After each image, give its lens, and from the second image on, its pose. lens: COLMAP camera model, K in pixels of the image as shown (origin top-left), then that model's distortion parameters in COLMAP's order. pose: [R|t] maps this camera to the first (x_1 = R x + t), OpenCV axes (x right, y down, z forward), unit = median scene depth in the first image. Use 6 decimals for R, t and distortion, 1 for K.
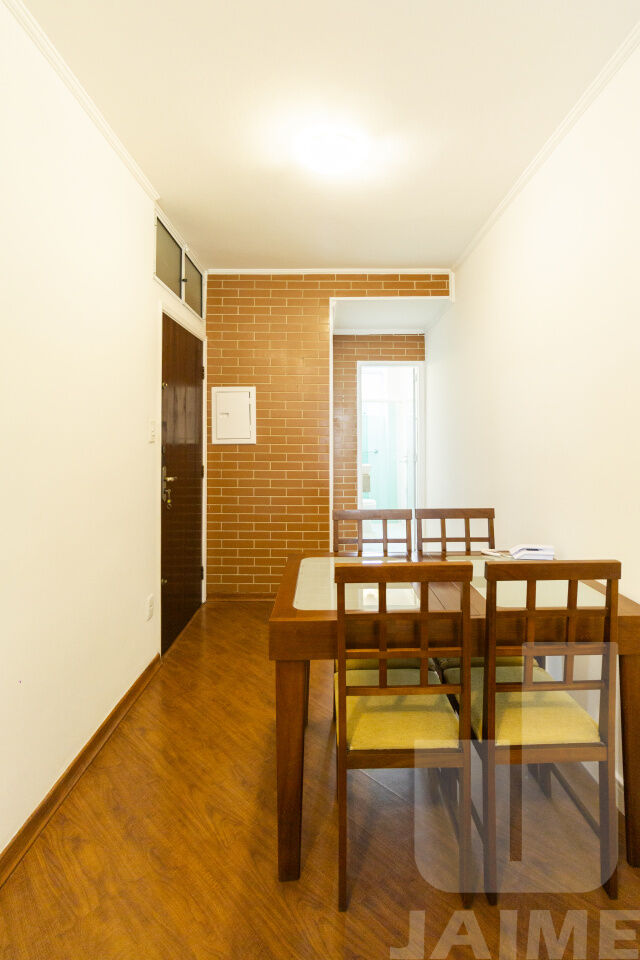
lens RADIAL K [[448.4, 0, 316.6], [0, 448.4, 429.9], [0, 0, 1]] dist [-0.002316, 0.000192]
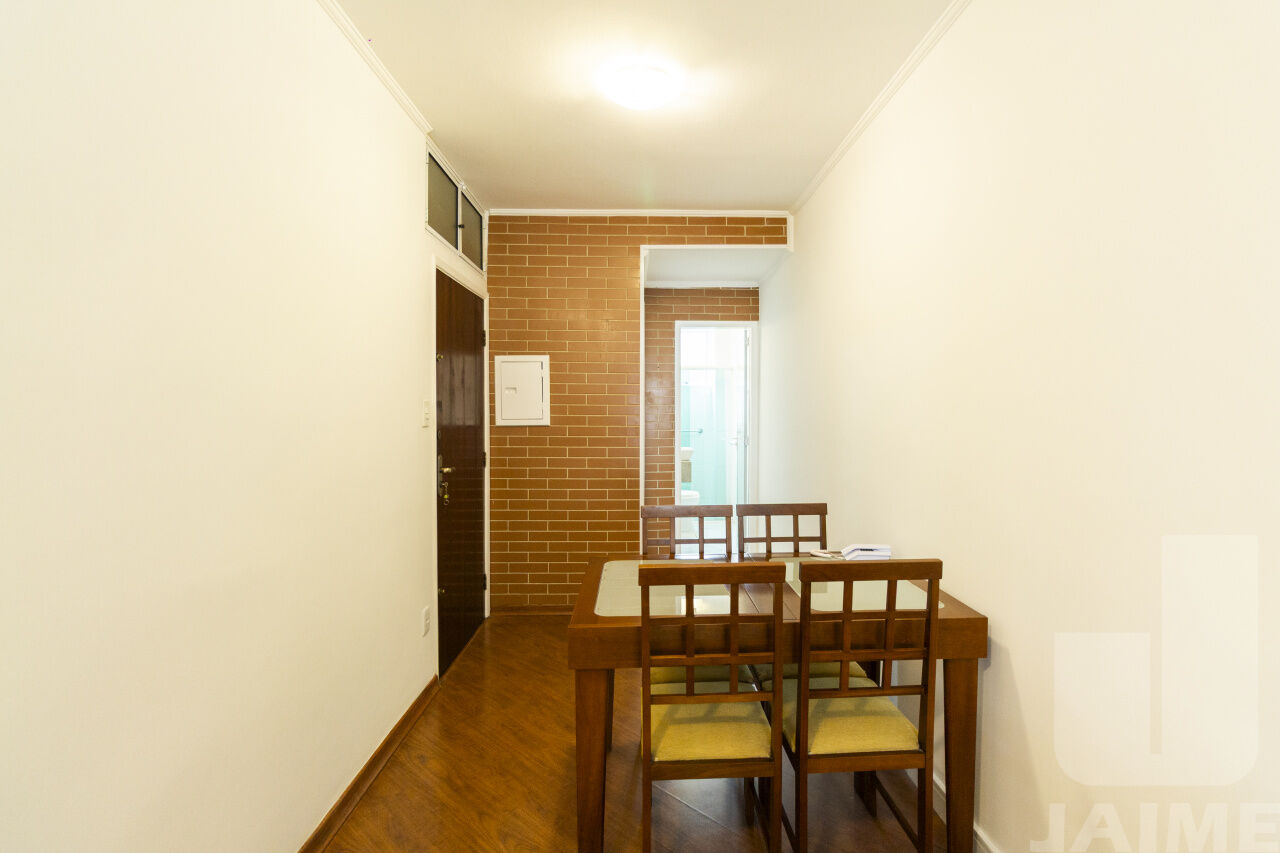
lens RADIAL K [[588.4, 0, 649.9], [0, 588.4, 420.4], [0, 0, 1]] dist [-0.001411, -0.000102]
pose [[0.999274, 0.001022, 0.038079, 0.008563], [-0.002404, 0.999339, 0.036282, -0.023231], [-0.038016, -0.036347, 0.998616, -0.106669]]
